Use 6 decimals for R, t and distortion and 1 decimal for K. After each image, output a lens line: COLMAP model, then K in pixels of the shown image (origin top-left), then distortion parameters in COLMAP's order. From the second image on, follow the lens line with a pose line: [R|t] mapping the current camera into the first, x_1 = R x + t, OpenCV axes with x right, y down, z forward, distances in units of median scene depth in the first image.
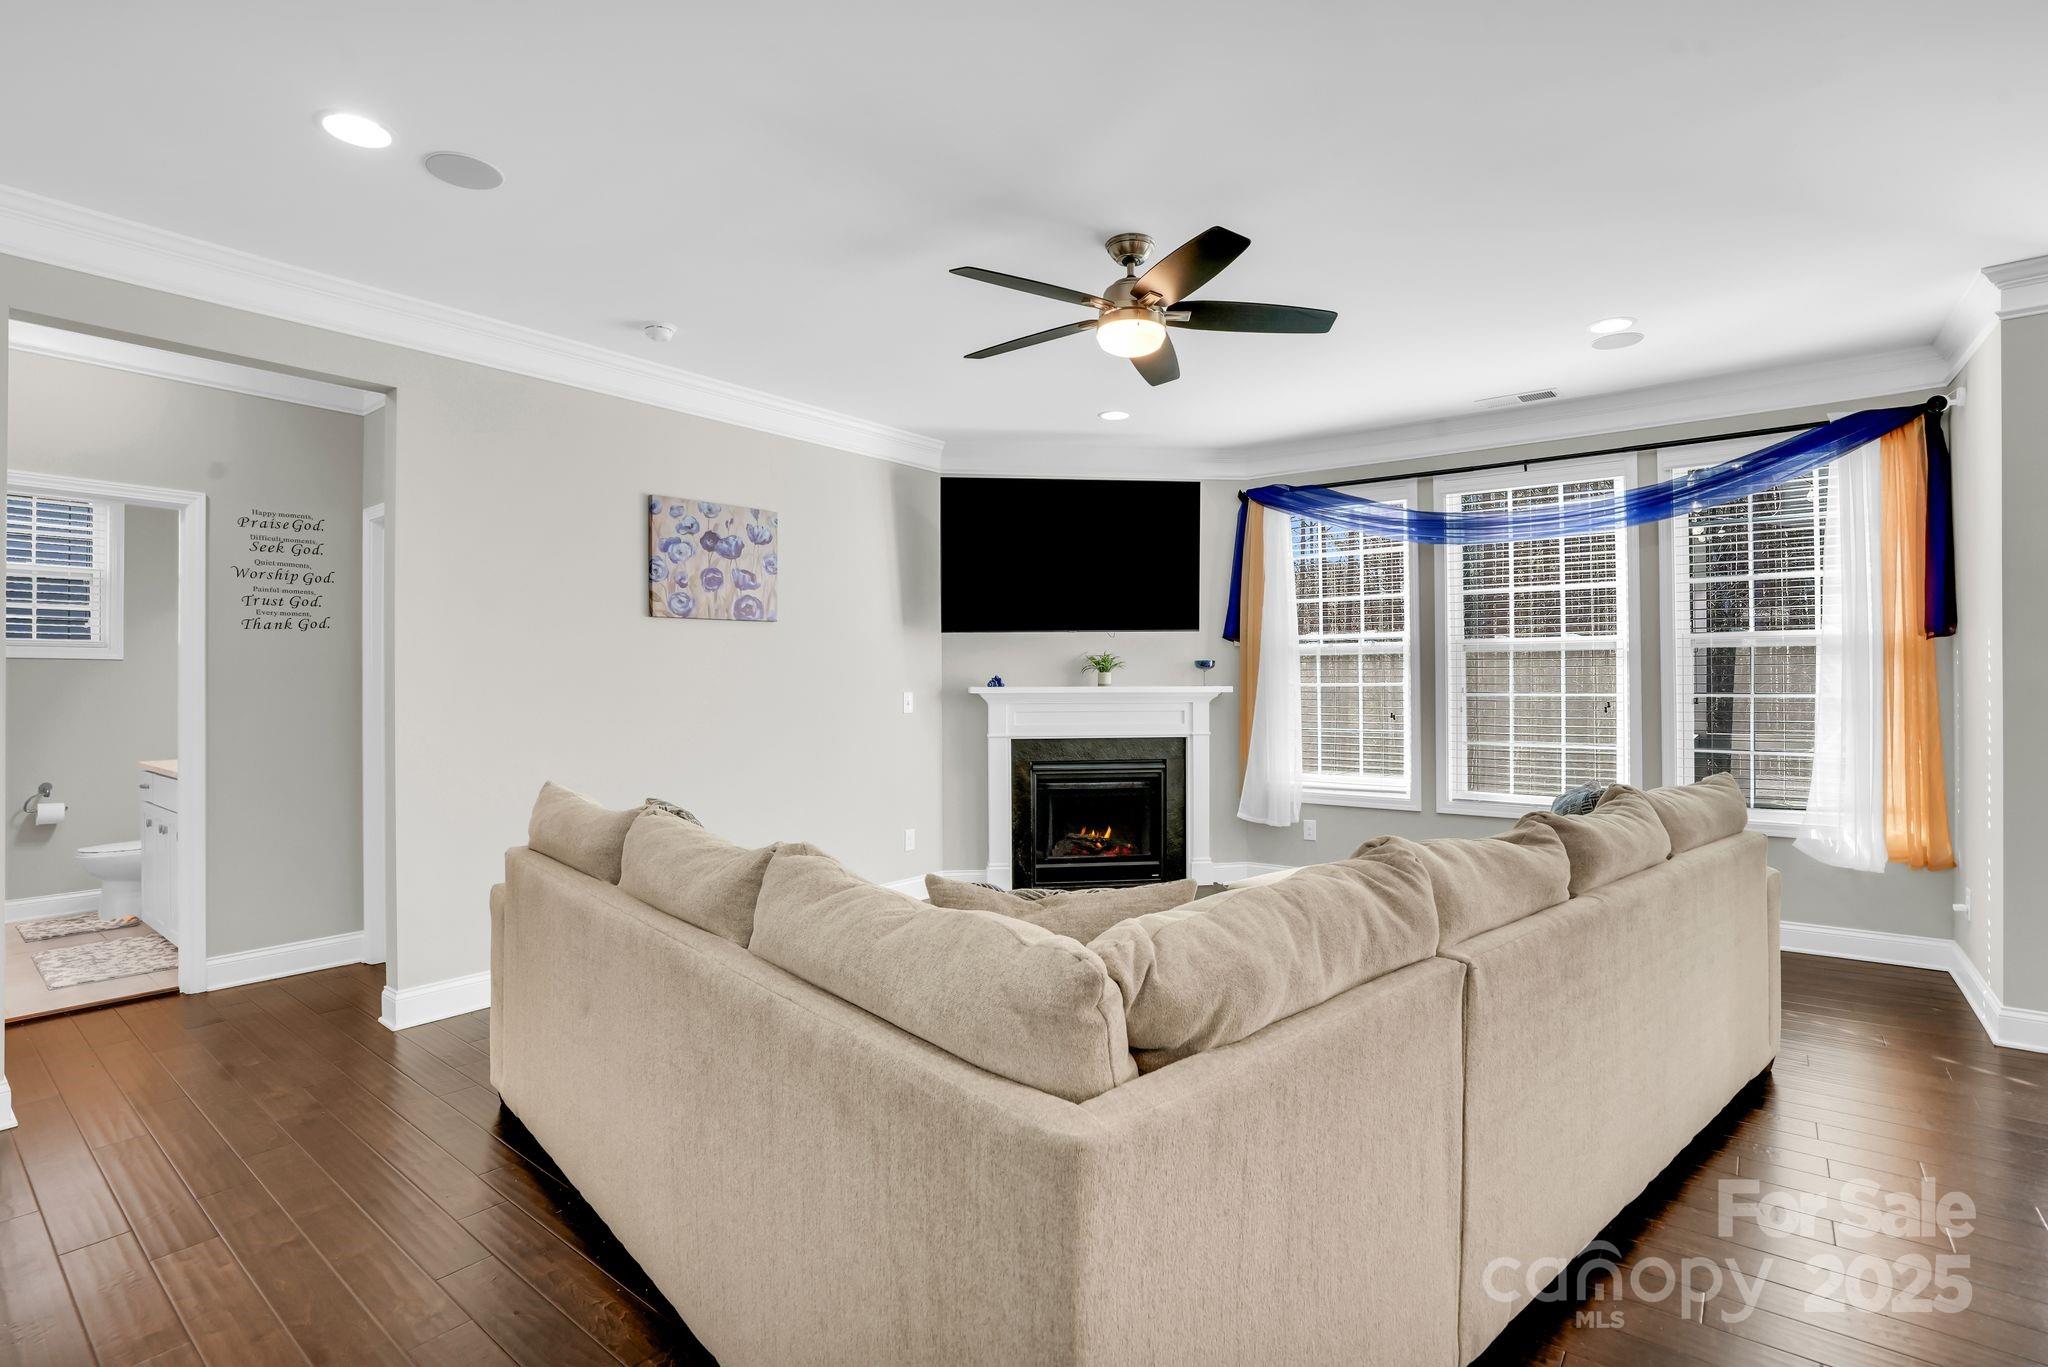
lens RADIAL K [[947.3, 0, 1069.7], [0, 947.3, 647.7], [0, 0, 1]] dist [0.001458, 0.000436]
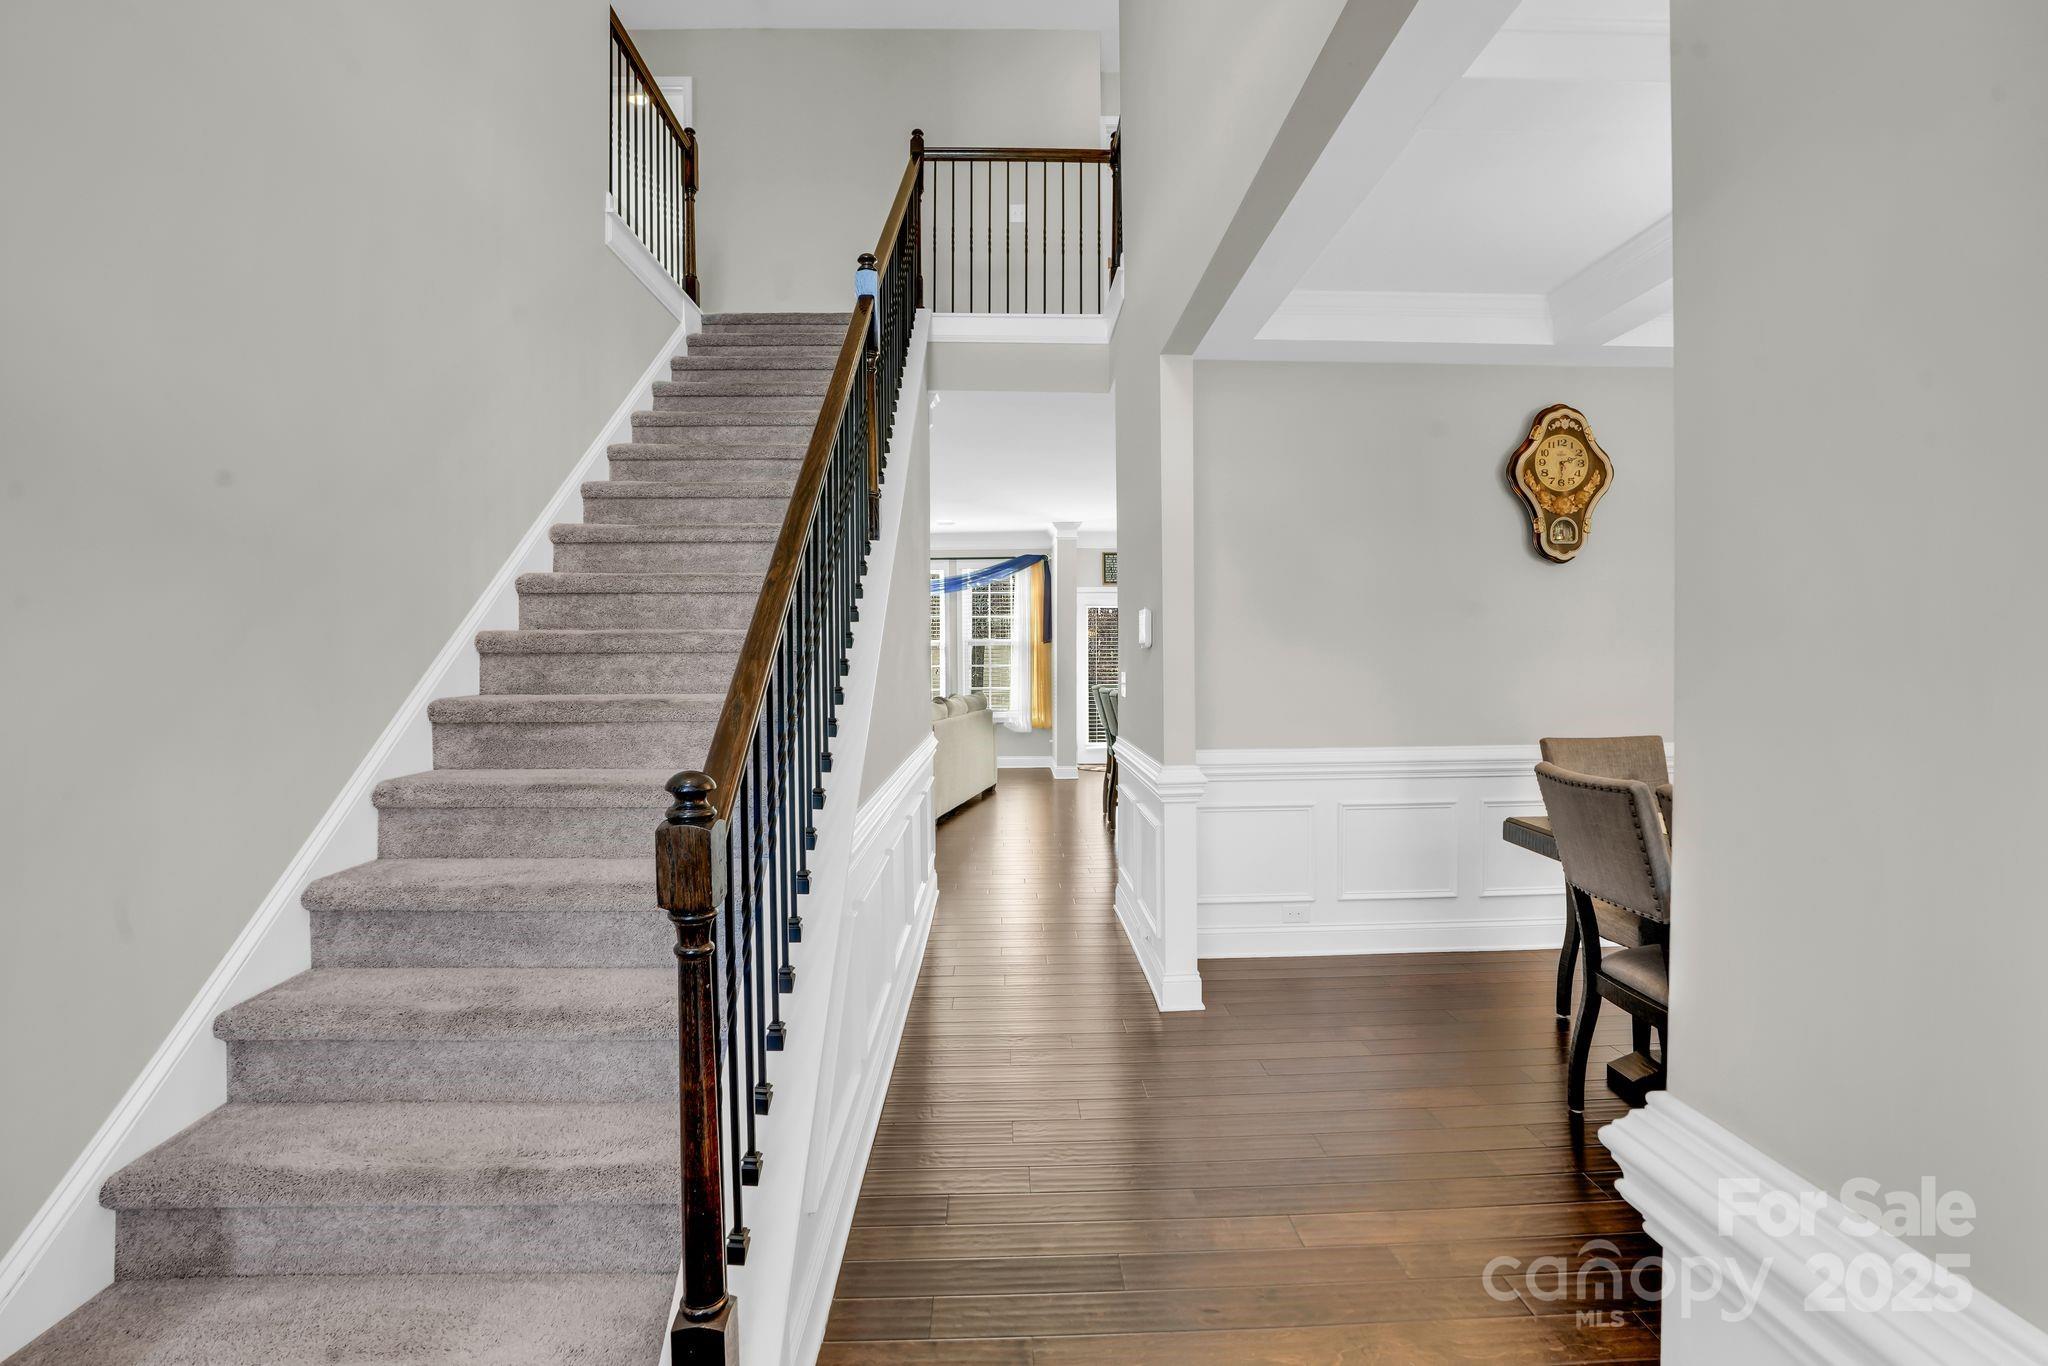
lens RADIAL K [[1026.4, 0, 1019.2], [0, 1026.4, 675.6], [0, 0, 1]] dist [-0.059581, 0.033057]
pose [[0.796248, -0.013914, 0.604811, -0.852404], [-0.011097, 0.999231, 0.037597, -0.025063], [-0.604869, -0.036648, 0.795481, -1.195787]]
